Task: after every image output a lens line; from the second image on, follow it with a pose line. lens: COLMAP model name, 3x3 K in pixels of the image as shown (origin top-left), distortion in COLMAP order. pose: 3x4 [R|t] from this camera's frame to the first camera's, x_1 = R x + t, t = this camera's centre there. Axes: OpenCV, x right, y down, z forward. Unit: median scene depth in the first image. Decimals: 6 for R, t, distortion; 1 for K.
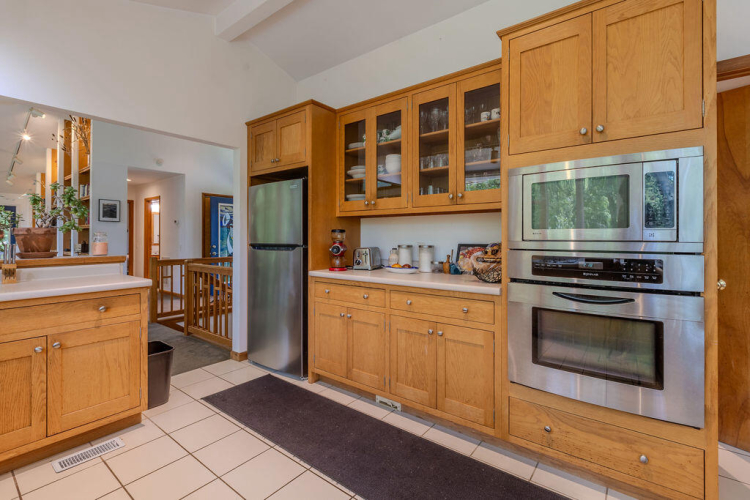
lens RADIAL K [[356.4, 0, 378.8], [0, 356.4, 237.5], [0, 0, 1]] dist [-0.002080, -0.000879]
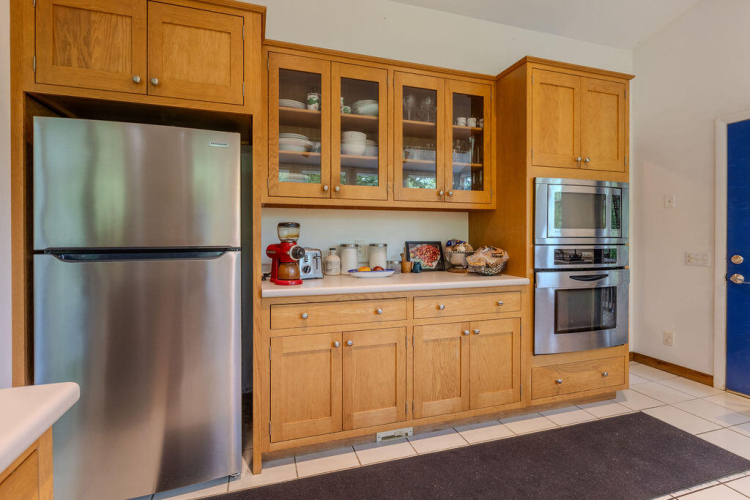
lens RADIAL K [[356.4, 0, 378.8], [0, 356.4, 237.5], [0, 0, 1]] dist [-0.002080, -0.000879]
pose [[0.558555, -0.003784, 0.829459, -0.700858], [-0.000280, 0.999989, 0.004750, 0.002431], [-0.829468, -0.002886, 0.558547, 0.587422]]
